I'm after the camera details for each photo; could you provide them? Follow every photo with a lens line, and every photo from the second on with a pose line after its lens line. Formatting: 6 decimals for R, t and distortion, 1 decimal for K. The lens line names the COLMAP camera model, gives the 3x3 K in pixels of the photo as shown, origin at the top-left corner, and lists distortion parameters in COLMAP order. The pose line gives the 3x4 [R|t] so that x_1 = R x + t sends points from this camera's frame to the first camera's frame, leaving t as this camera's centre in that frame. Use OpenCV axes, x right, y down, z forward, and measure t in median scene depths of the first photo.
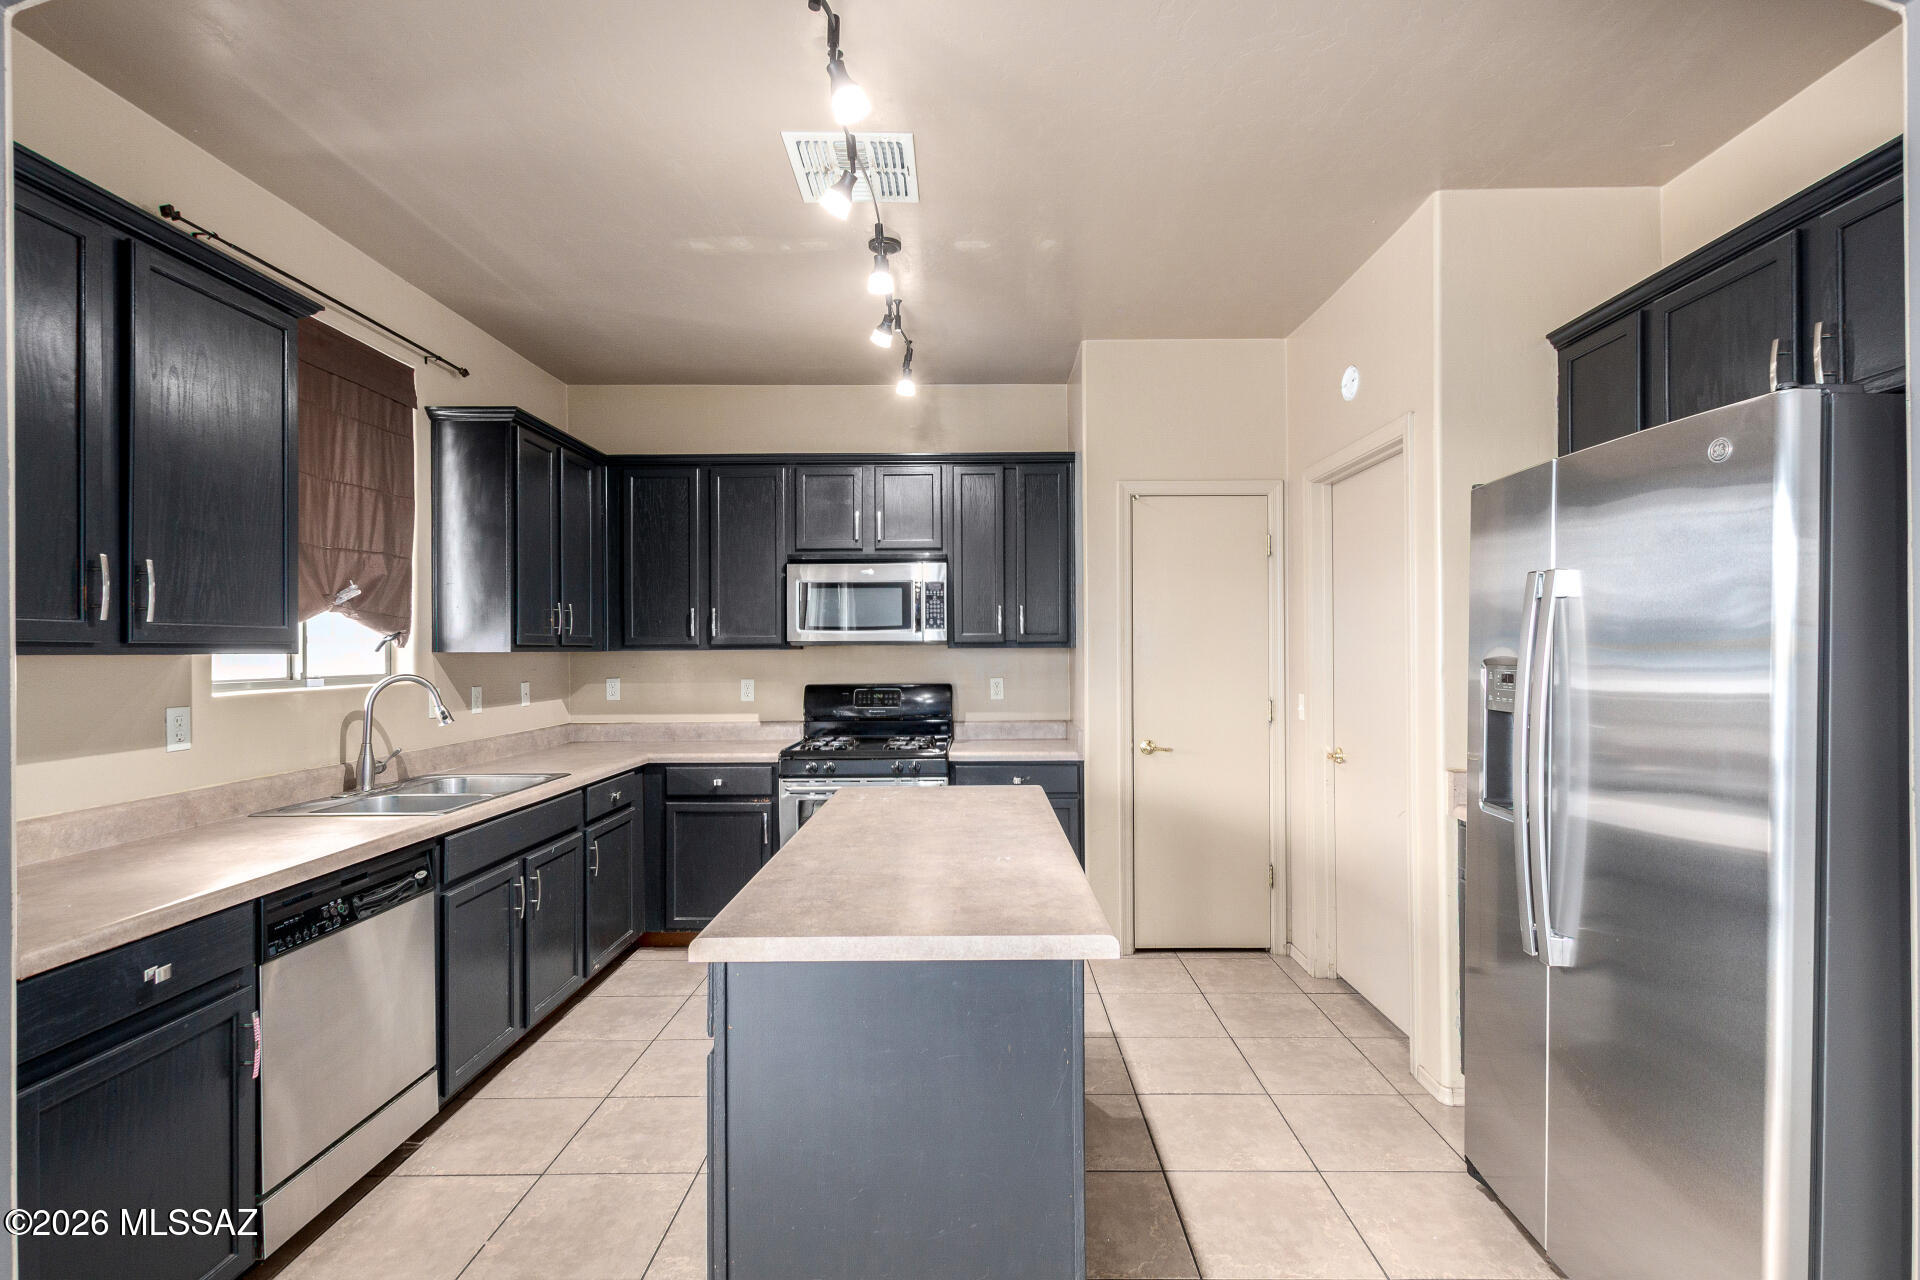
lens RADIAL K [[905.3, 0, 973.8], [0, 905.3, 645.5], [0, 0, 1]] dist [0.003573, 0.000275]
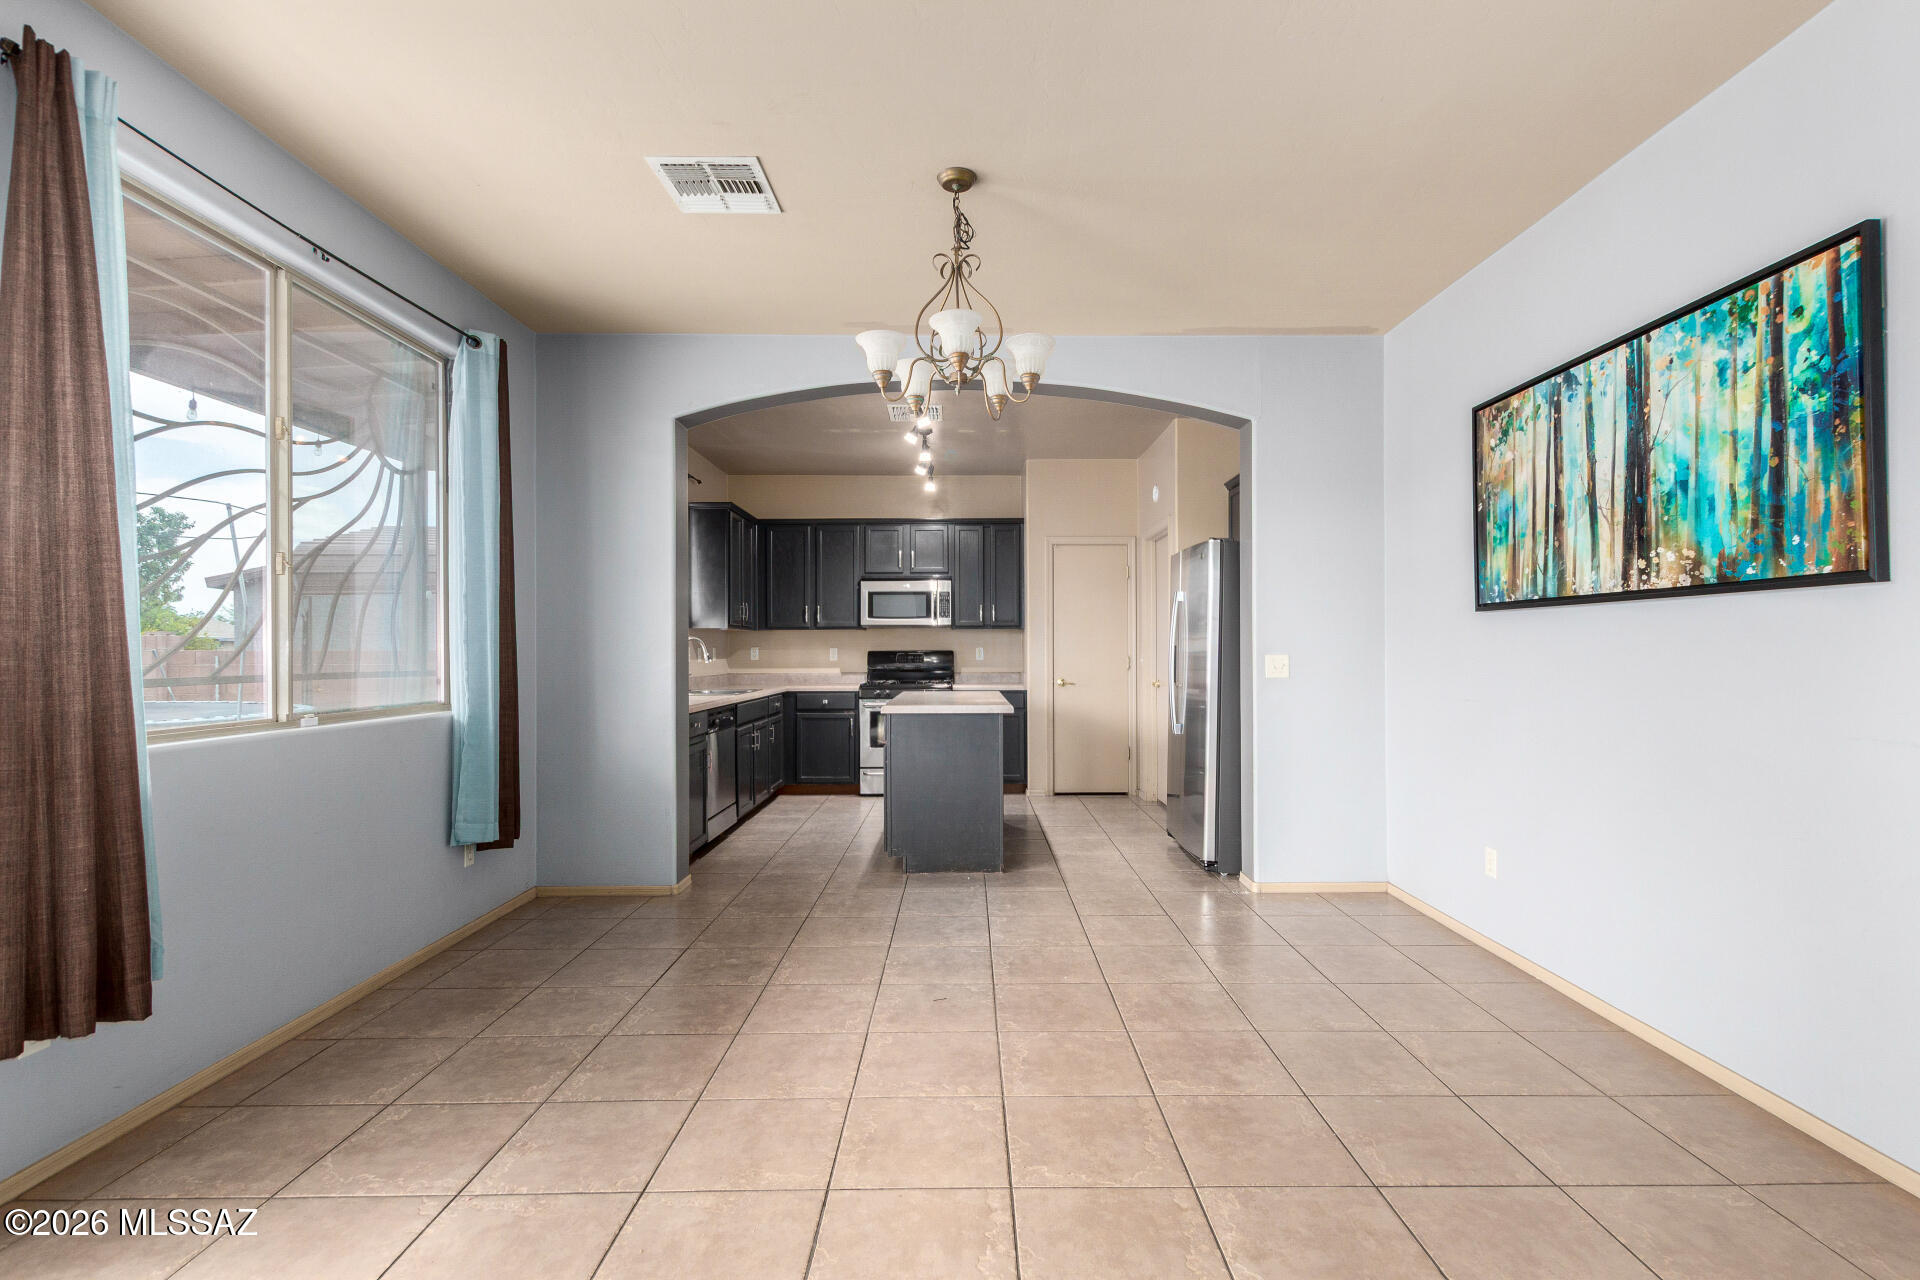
lens RADIAL K [[905.3, 0, 971.4], [0, 905.3, 649.2], [0, 0, 1]] dist [0.003573, 0.000275]
pose [[0.999946, 0.001427, 0.010322, -0.008346], [-0.001457, 0.999995, 0.002865, 0.037300], [-0.010318, -0.002880, 0.999943, -0.767704]]
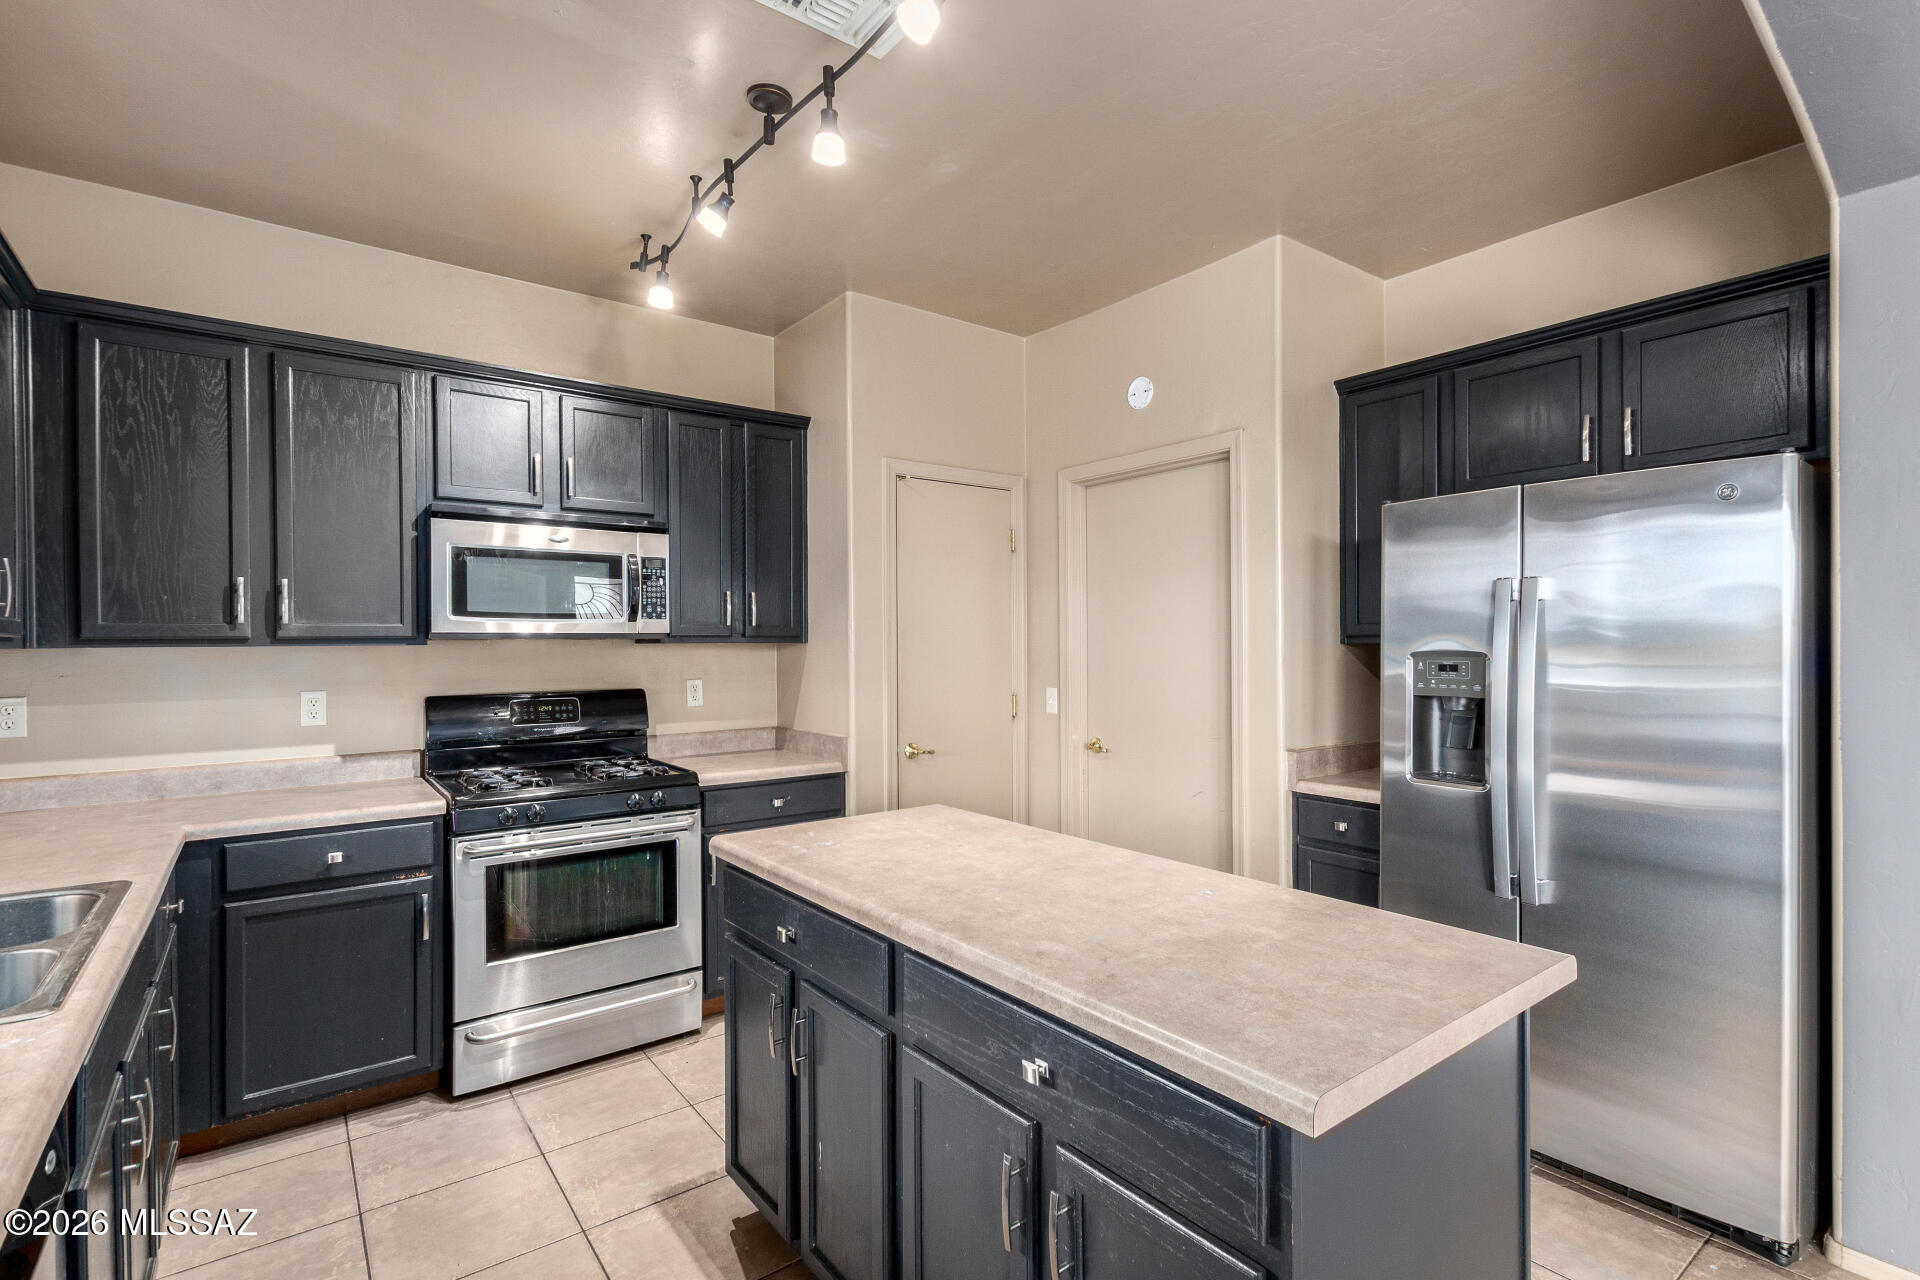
lens RADIAL K [[905.3, 0, 972.2], [0, 905.3, 647.2], [0, 0, 1]] dist [0.003573, 0.000275]
pose [[0.785566, -0.002229, 0.618773, -0.304702], [-0.001777, 0.999981, 0.005858, 0.001357], [-0.618775, -0.005701, 0.785548, 0.222609]]
